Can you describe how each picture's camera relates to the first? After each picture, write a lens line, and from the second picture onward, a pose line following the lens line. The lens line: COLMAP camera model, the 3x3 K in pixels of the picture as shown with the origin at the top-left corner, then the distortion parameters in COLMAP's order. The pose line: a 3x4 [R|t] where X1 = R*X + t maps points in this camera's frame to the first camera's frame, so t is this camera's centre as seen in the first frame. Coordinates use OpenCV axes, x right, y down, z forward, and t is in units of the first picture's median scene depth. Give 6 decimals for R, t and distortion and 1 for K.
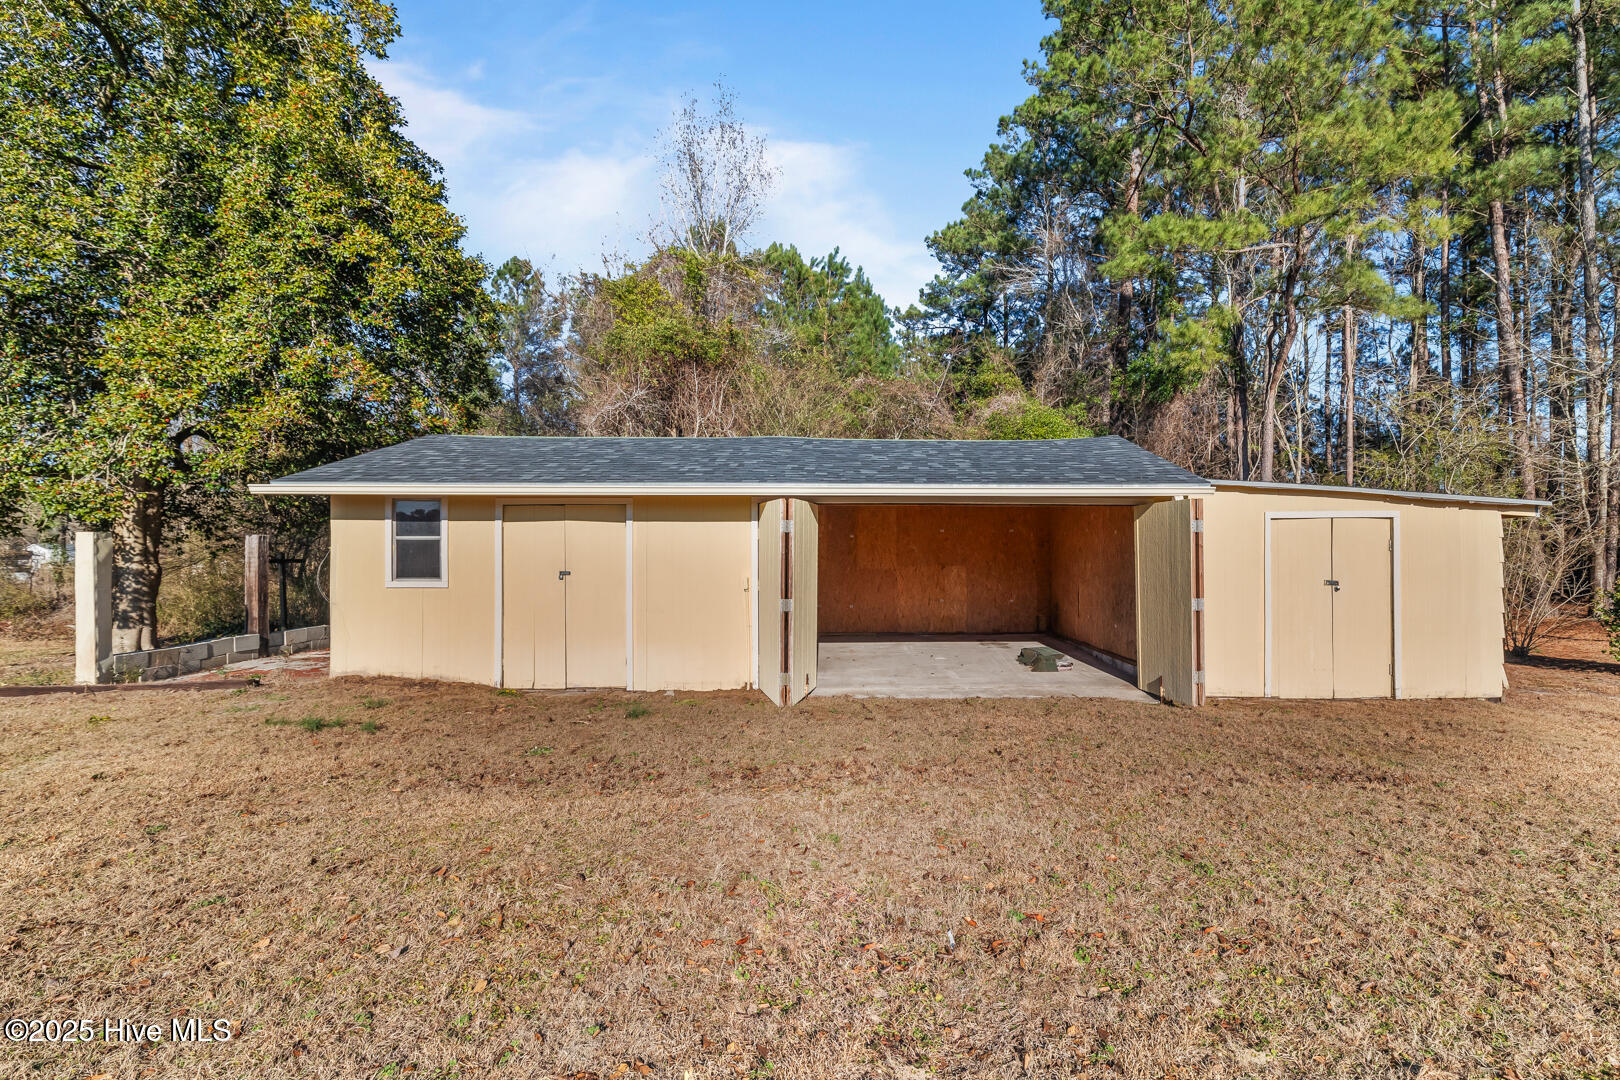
lens RADIAL K [[751.2, 0, 836.9], [0, 751.2, 544.1], [0, 0, 1]] dist [0.002031, 0.000739]
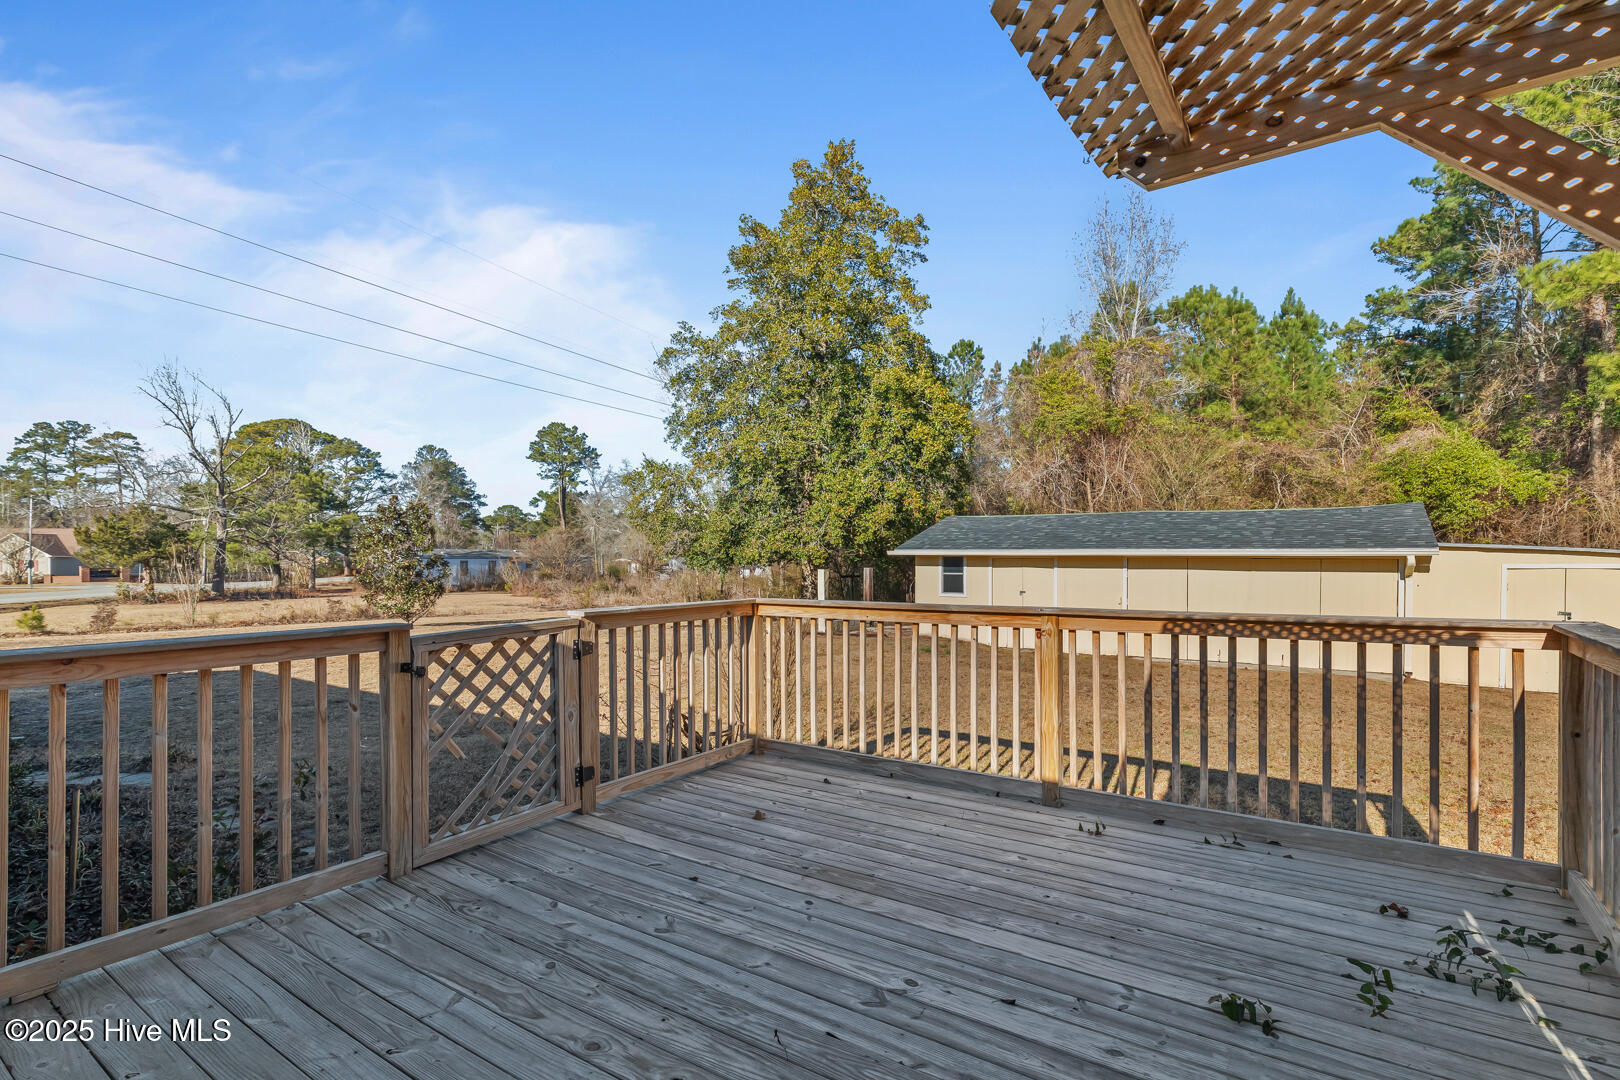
lens RADIAL K [[751.2, 0, 744.7], [0, 751.2, 568.9], [0, 0, 1]] dist [0.002031, 0.000739]
pose [[0.794427, 0.009883, -0.607279, 0.140538], [0.006861, 0.999658, 0.025244, -0.040747], [0.607321, -0.024221, 0.794087, -0.537386]]
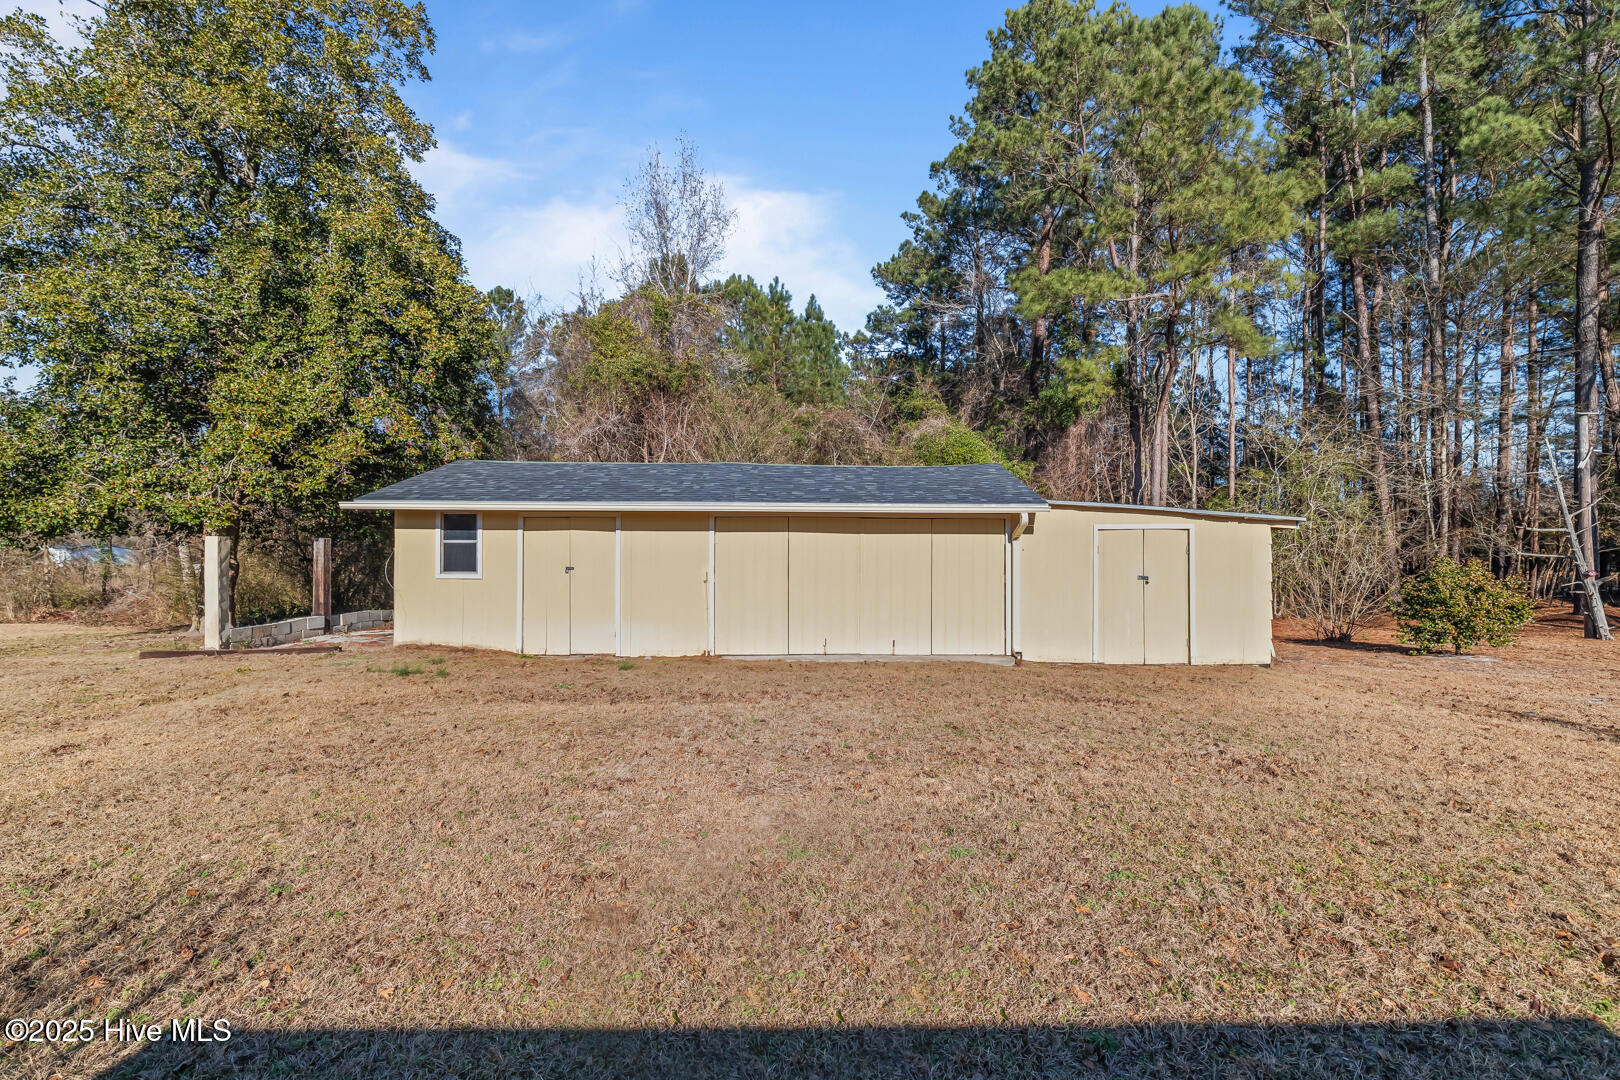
lens RADIAL K [[751.2, 0, 796.3], [0, 751.2, 533.4], [0, 0, 1]] dist [0.002031, 0.000739]
pose [[0.999994, 0.003500, -0.000774, 0.022678], [-0.003515, 0.999783, -0.020548, 0.001016], [0.000702, 0.020551, 0.999789, -0.170289]]
